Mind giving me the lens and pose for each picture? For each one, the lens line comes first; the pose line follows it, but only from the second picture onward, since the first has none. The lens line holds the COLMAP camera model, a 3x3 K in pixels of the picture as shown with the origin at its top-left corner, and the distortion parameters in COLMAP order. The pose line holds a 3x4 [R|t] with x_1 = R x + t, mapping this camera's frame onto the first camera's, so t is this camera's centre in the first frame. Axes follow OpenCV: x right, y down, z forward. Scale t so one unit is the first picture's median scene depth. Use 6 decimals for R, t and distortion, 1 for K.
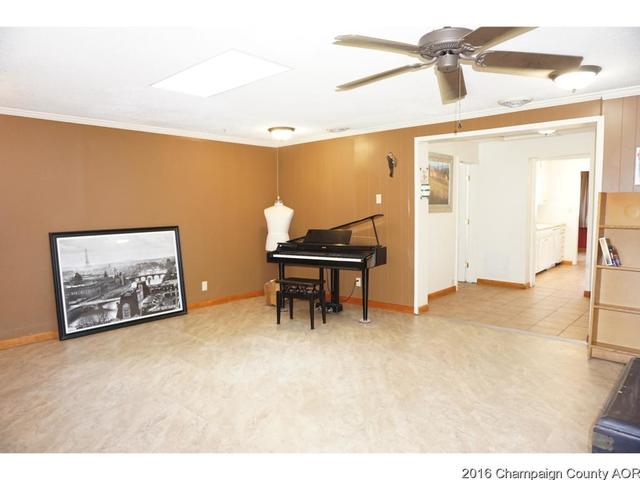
lens RADIAL K [[427.6, 0, 319.8], [0, 427.6, 242.3], [0, 0, 1]] dist [-0.045694, 0.031828]
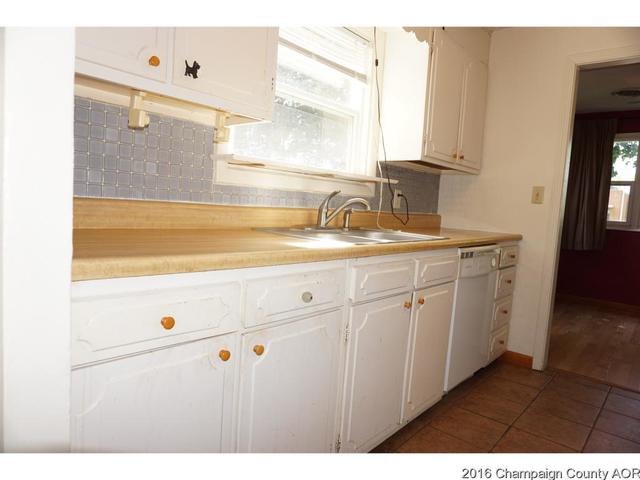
lens RADIAL K [[427.6, 0, 321.4], [0, 427.6, 240.0], [0, 0, 1]] dist [-0.045694, 0.031828]
pose [[0.995789, 0.081686, 0.041621, 0.423682], [-0.081253, 0.996621, -0.012008, -0.025848], [-0.042461, 0.008576, 0.999061, 0.695462]]
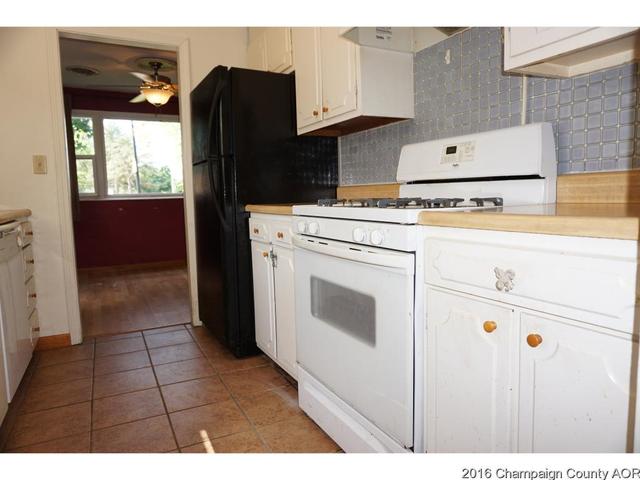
lens RADIAL K [[427.6, 0, 320.3], [0, 427.6, 237.6], [0, 0, 1]] dist [-0.045694, 0.031828]
pose [[0.340616, -0.082095, 0.936611, 0.383367], [0.108095, 0.992994, 0.047726, -0.019049], [-0.933968, 0.084987, 0.347104, 0.723758]]
